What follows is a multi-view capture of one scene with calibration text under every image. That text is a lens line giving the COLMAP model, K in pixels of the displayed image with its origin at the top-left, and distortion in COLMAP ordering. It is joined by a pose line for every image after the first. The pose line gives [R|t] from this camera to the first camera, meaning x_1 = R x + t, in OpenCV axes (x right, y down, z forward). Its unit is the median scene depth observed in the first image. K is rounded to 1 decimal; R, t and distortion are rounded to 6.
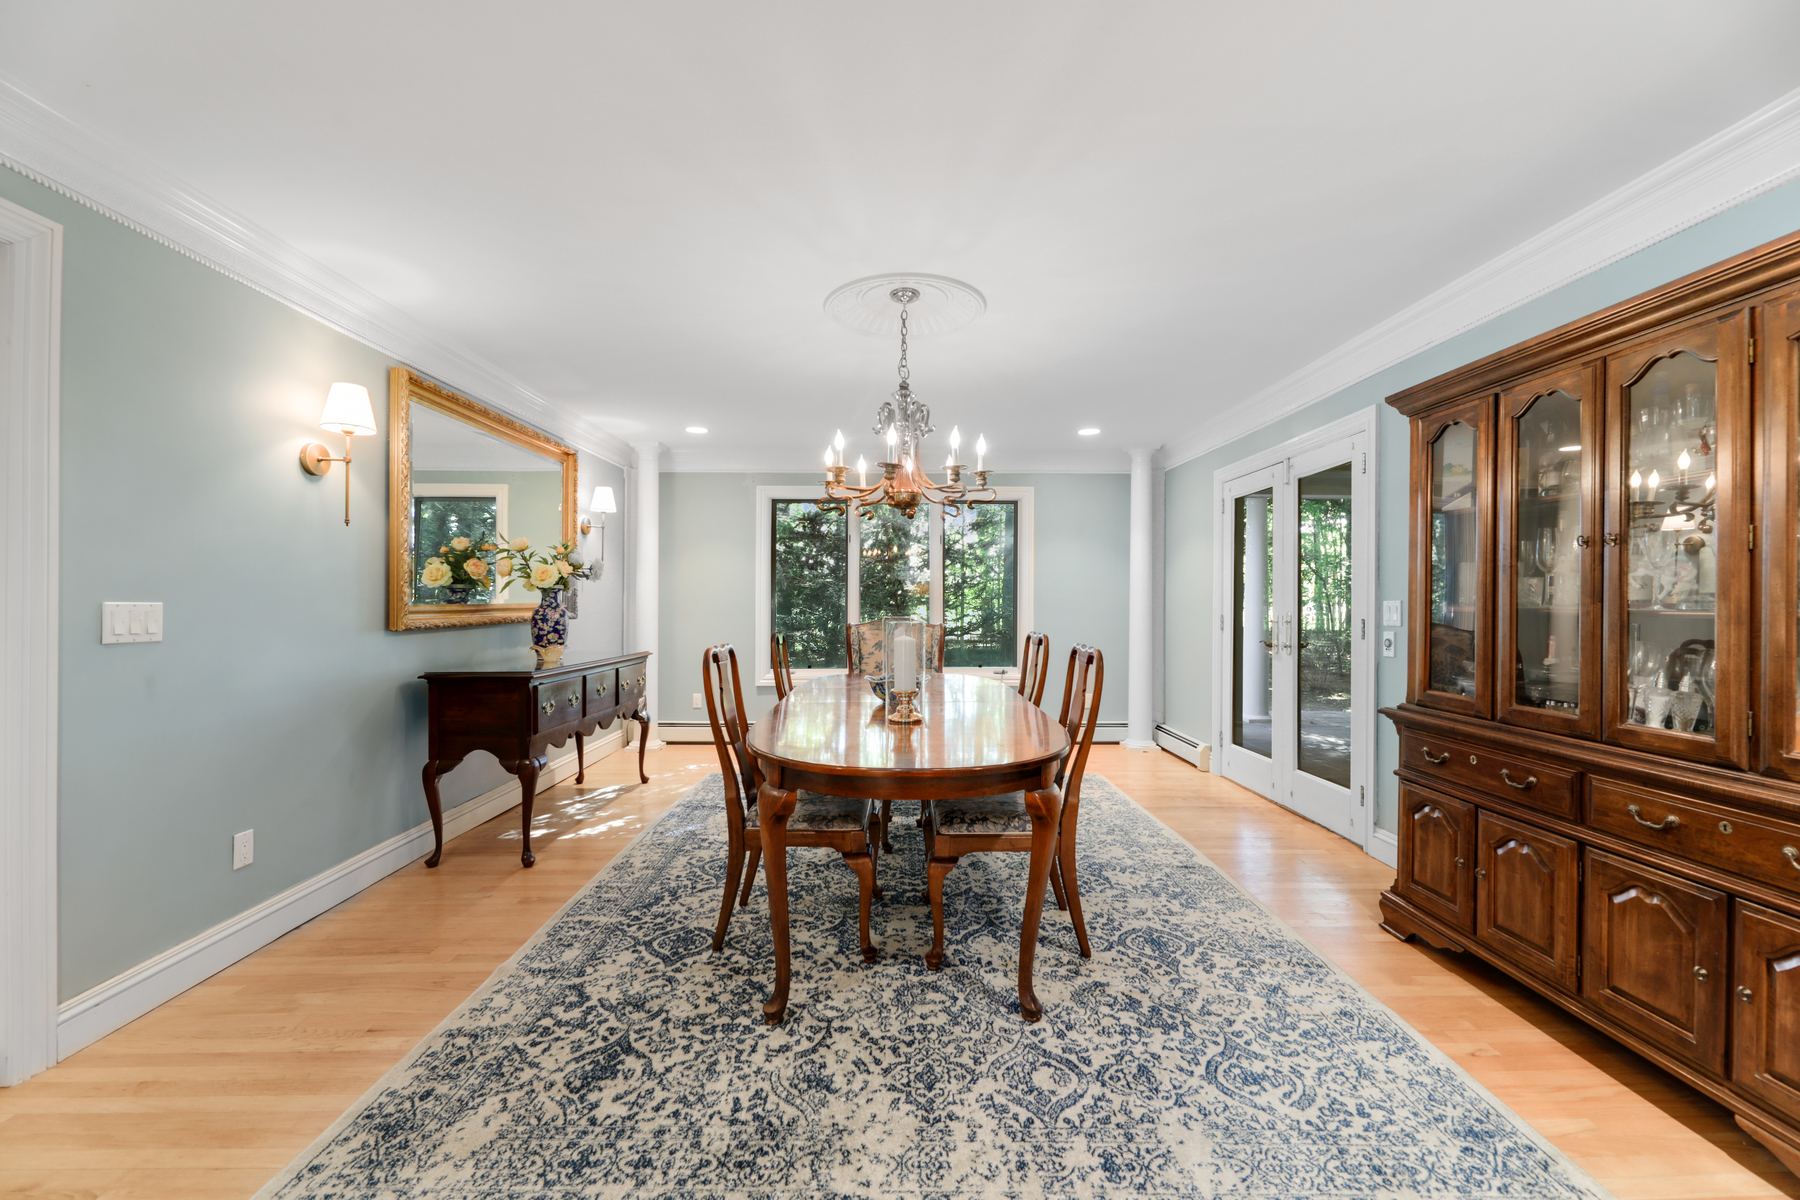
lens RADIAL K [[727.3, 0, 898.9], [0, 727.3, 596.2], [0, 0, 1]] dist [0.001207, -0.004958]
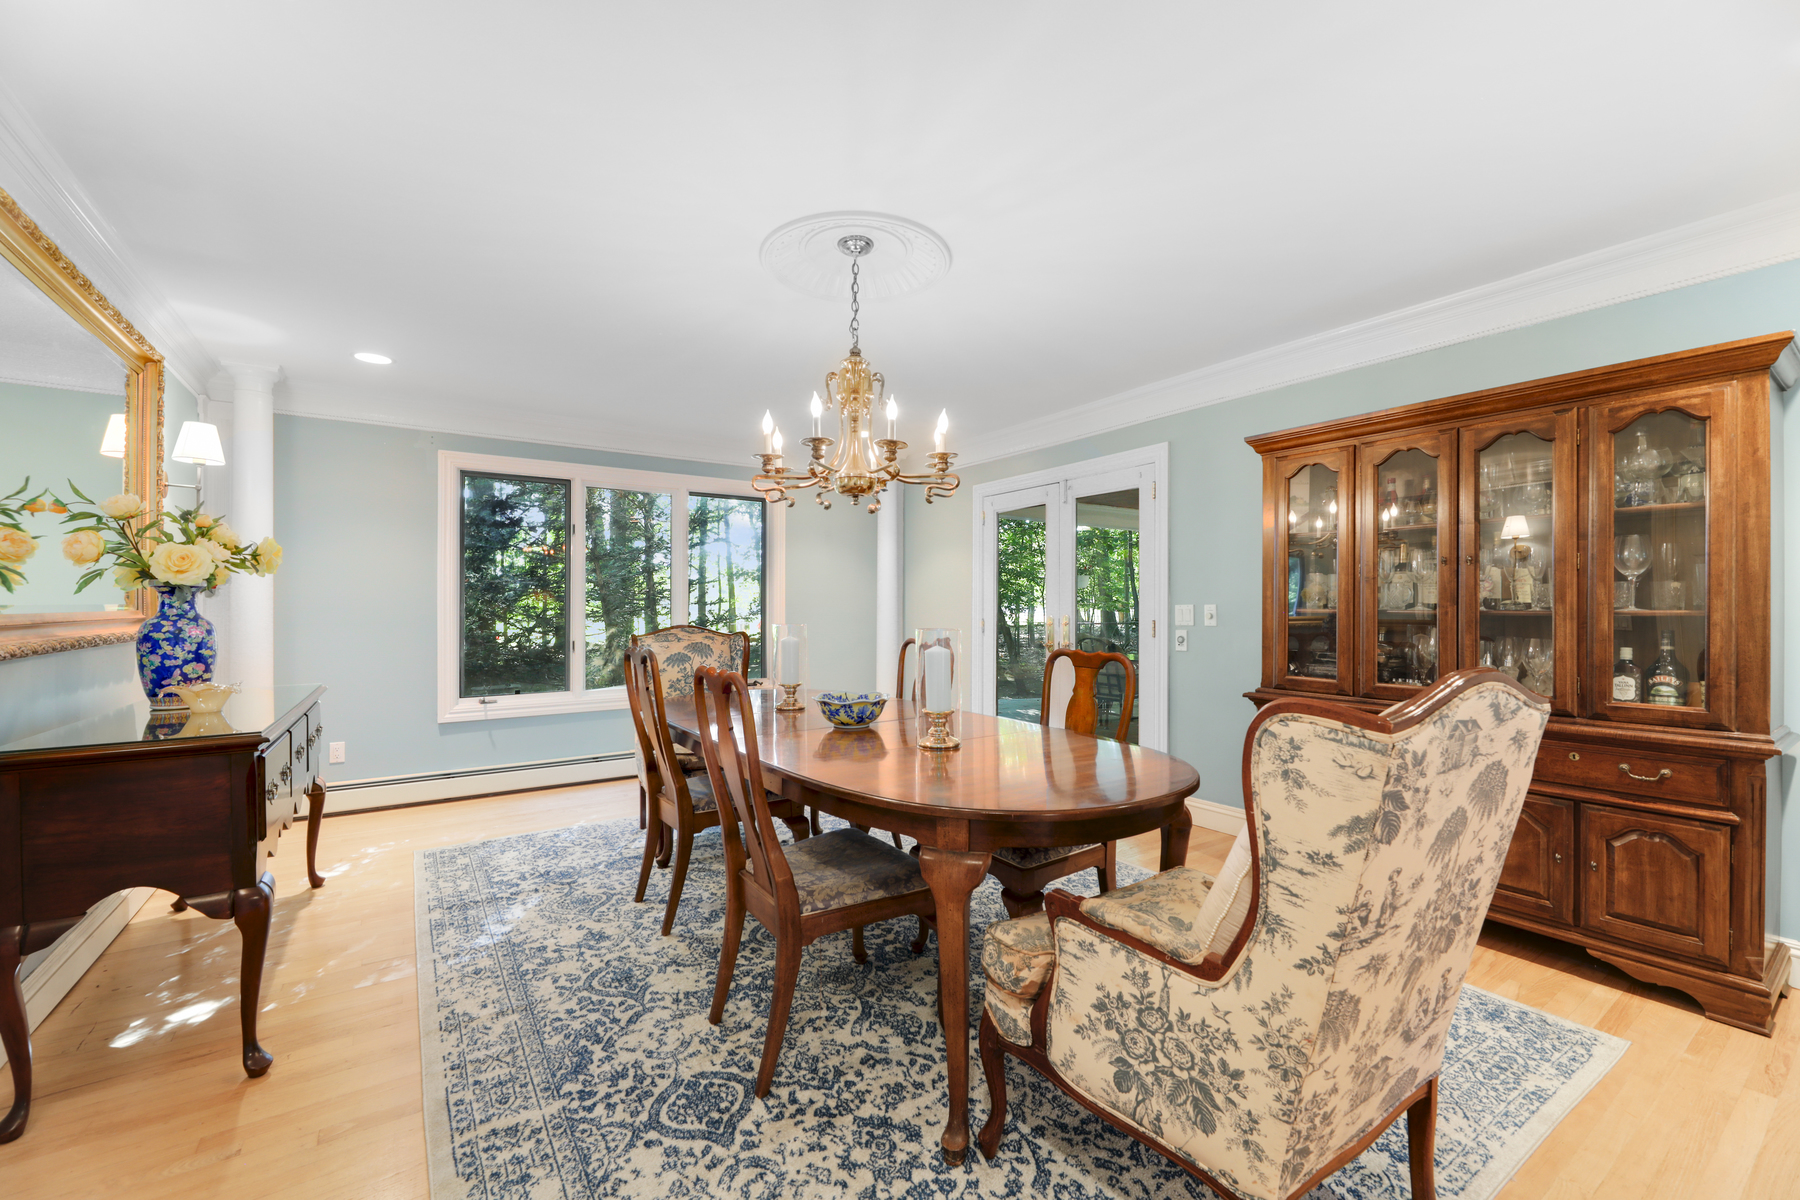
lens RADIAL K [[727.7, 0, 902.4], [0, 727.7, 606.3], [0, 0, 1]] dist [0.000681, -0.004875]
pose [[0.833812, -0.002155, 0.552045, -0.491242], [-0.000822, 0.999986, 0.005145, 0.003468], [-0.552048, -0.004744, 0.833799, 0.309795]]
